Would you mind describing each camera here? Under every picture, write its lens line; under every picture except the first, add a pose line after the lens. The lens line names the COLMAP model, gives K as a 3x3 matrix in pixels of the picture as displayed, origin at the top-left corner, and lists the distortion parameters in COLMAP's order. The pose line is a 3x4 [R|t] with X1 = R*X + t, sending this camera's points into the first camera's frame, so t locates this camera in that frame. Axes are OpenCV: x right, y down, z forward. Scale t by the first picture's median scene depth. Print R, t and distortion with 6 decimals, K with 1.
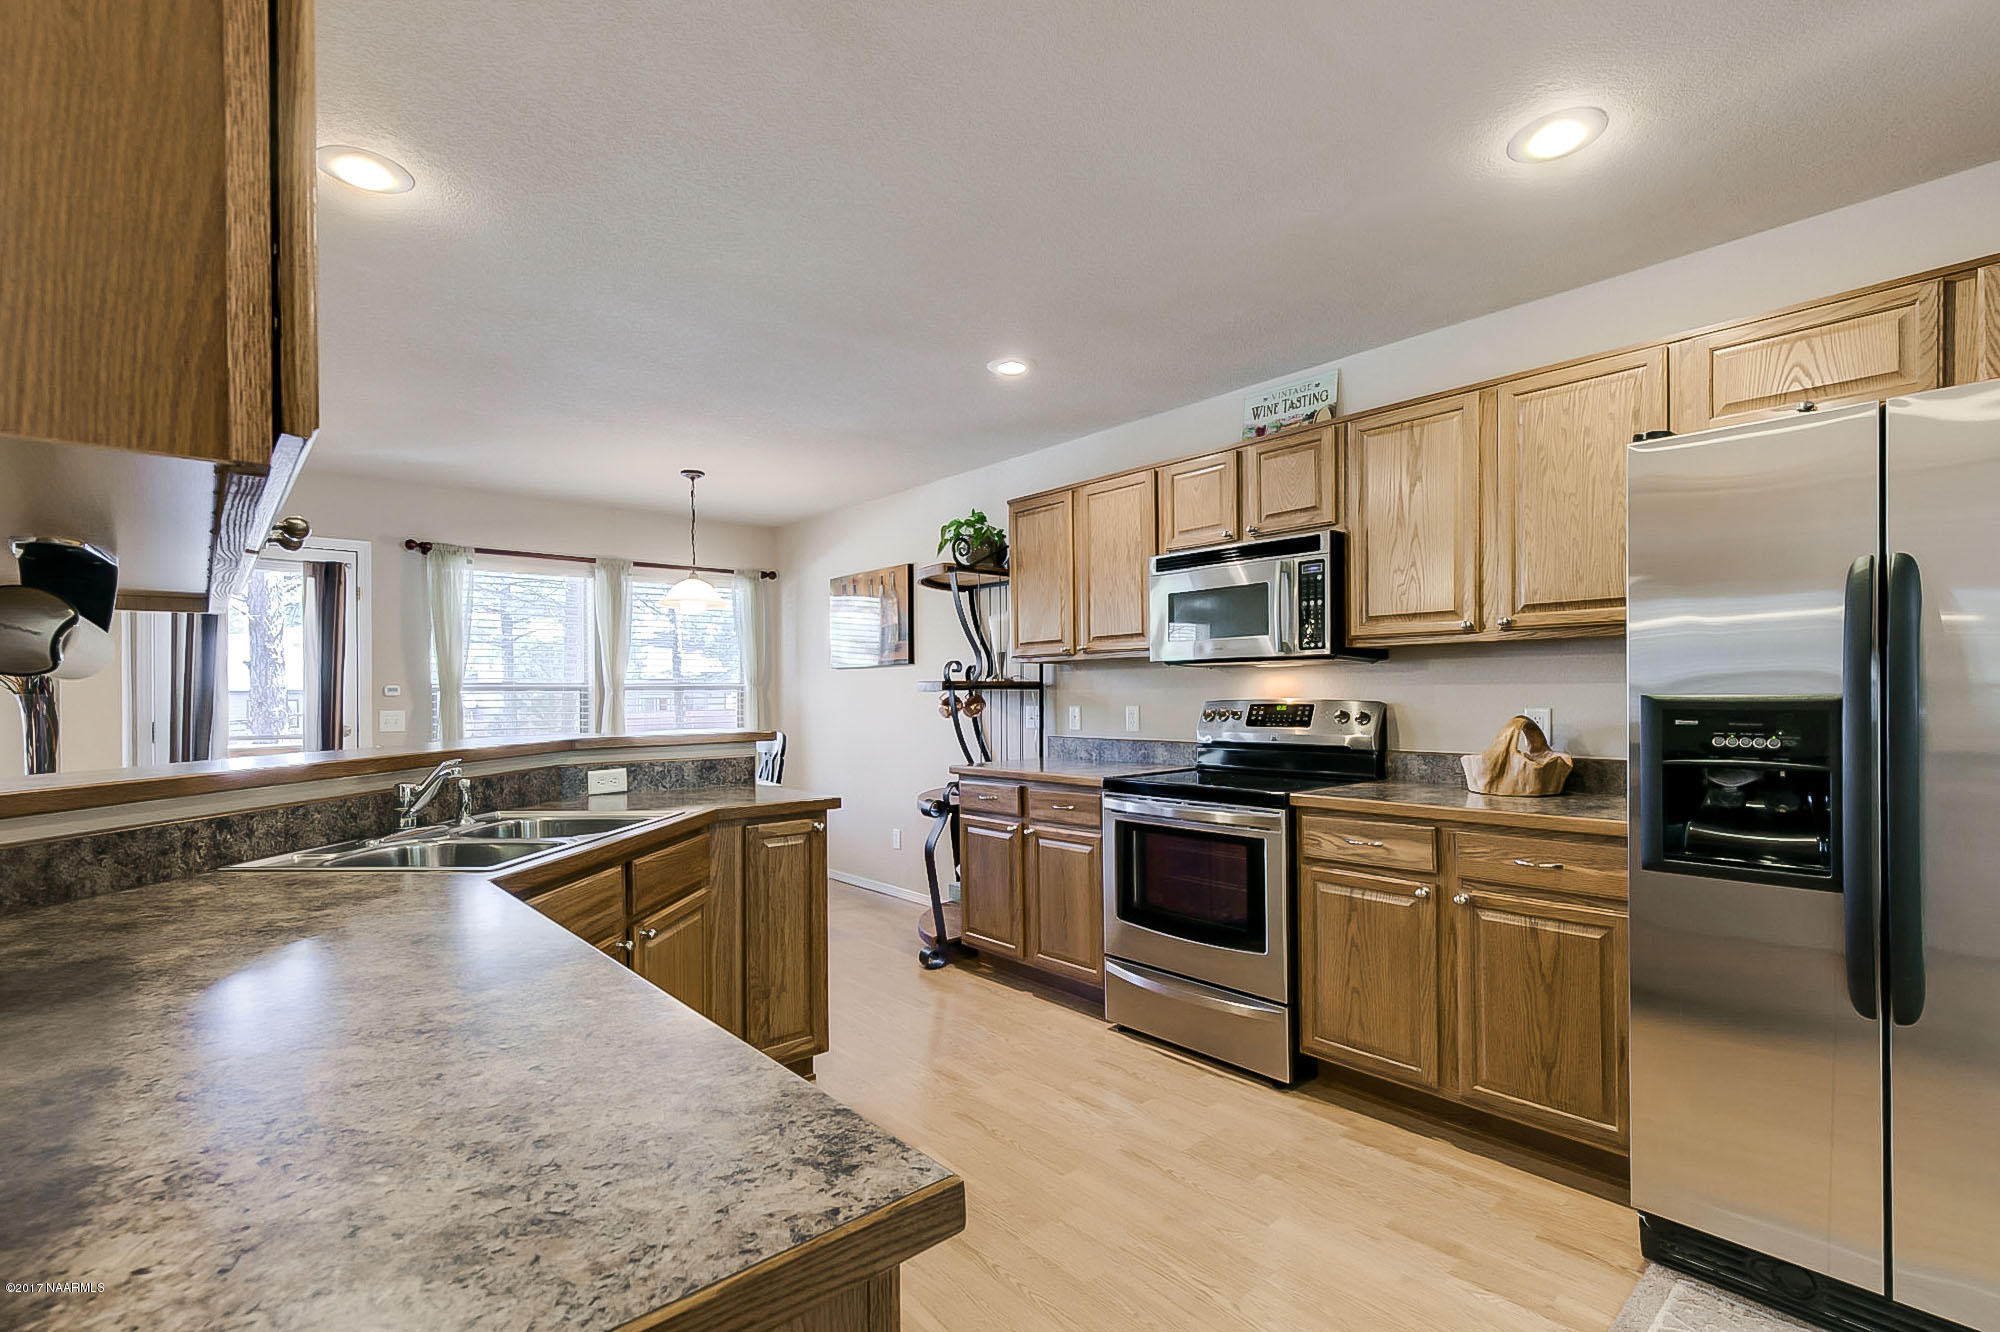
lens RADIAL K [[904.3, 0, 1003.8], [0, 904.3, 694.2], [0, 0, 1]] dist [0.002408, -0.001020]
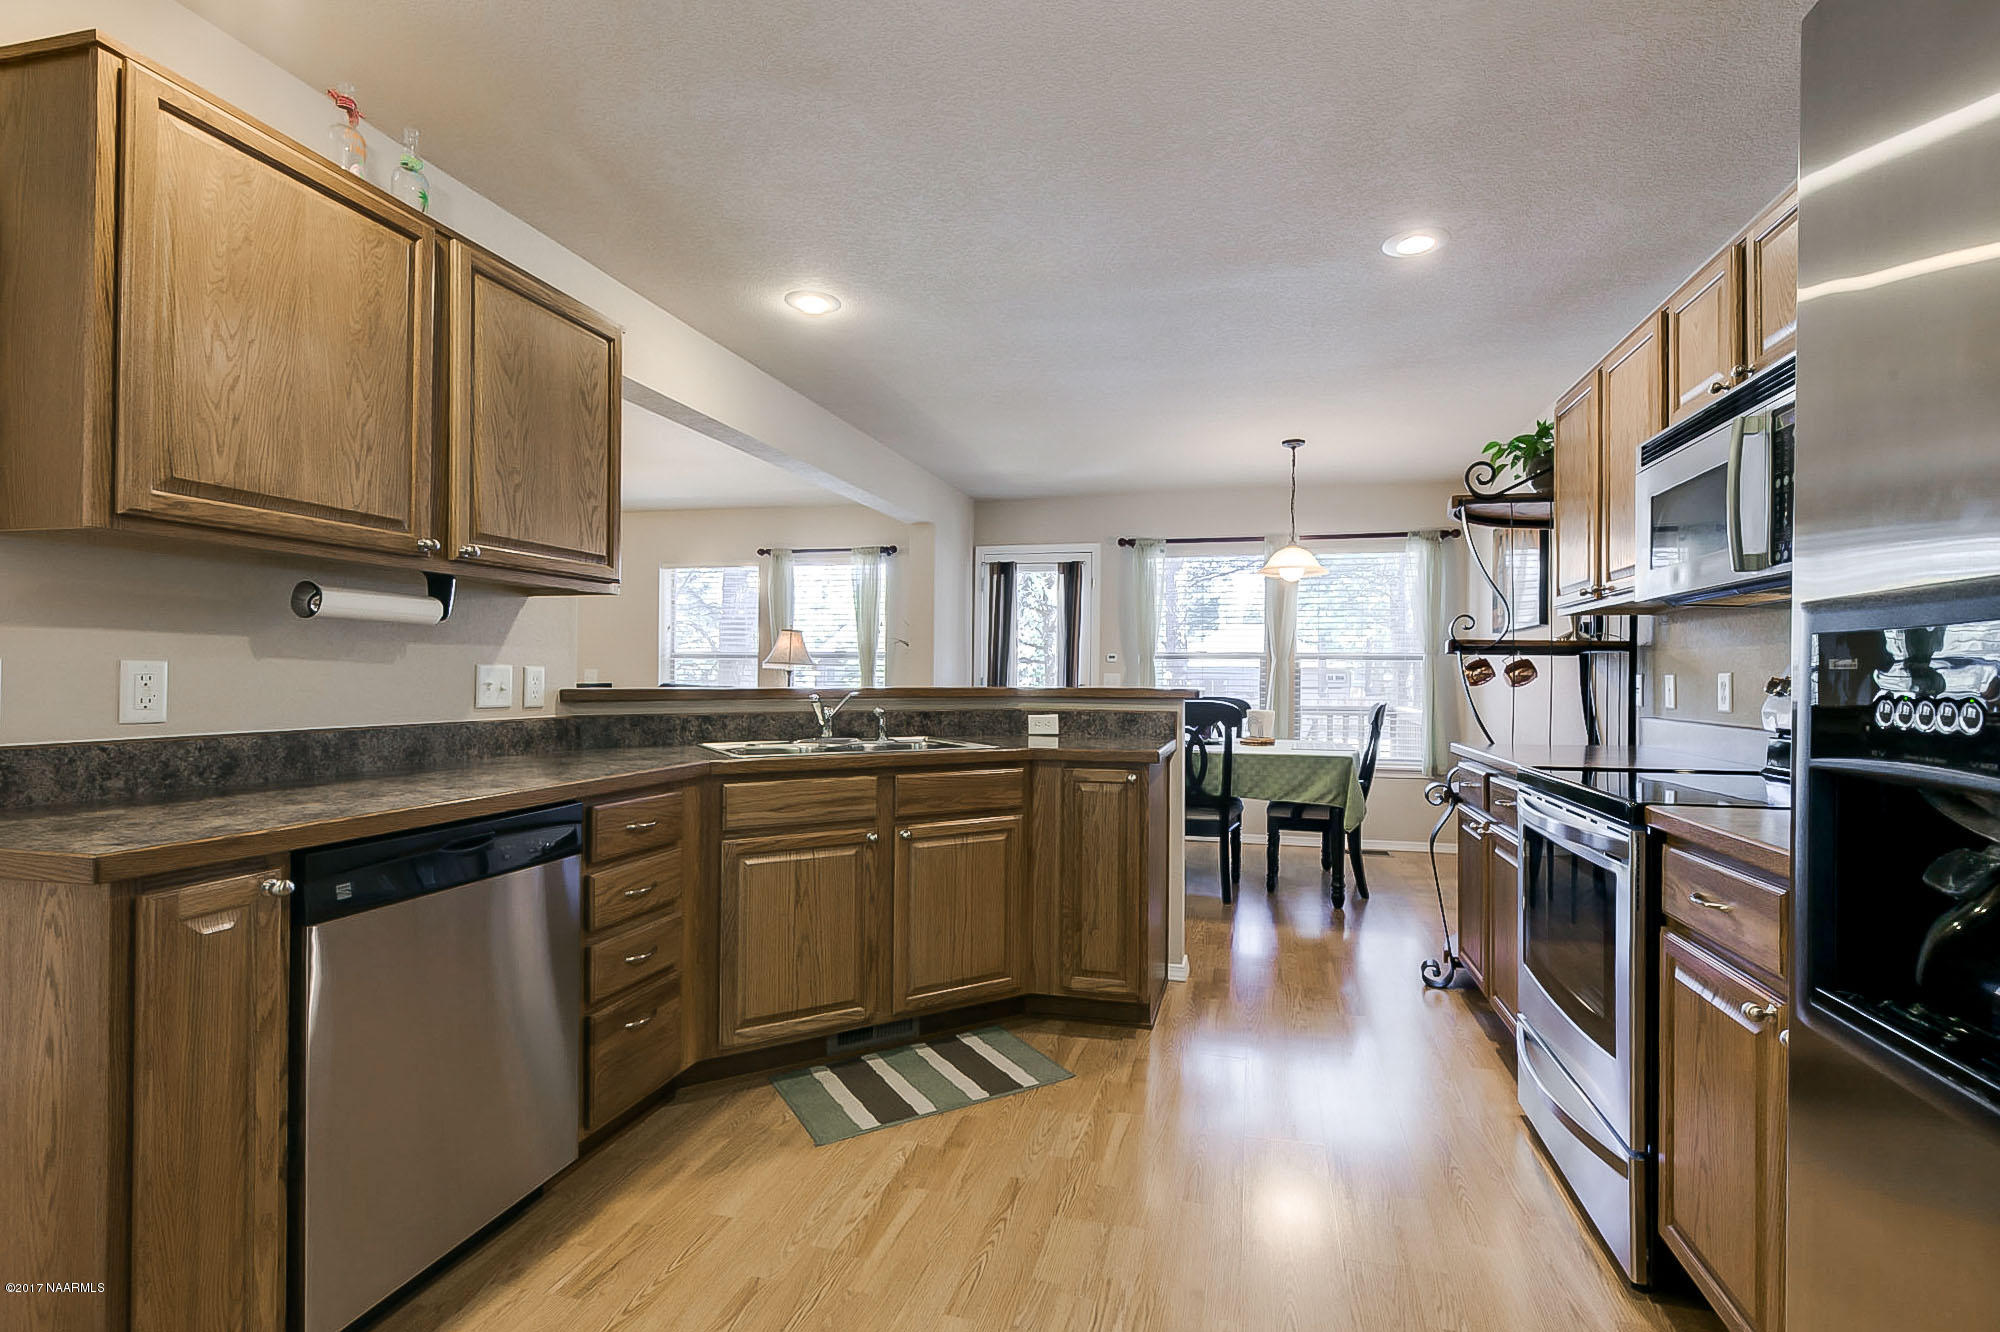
lens RADIAL K [[904.3, 0, 1042.8], [0, 904.3, 680.5], [0, 0, 1]] dist [0.002408, -0.001020]
pose [[0.577138, 0.019165, -0.816422, 0.392403], [-0.014227, 0.999809, 0.013413, 0.016059], [0.816523, 0.003874, 0.577300, 0.226339]]
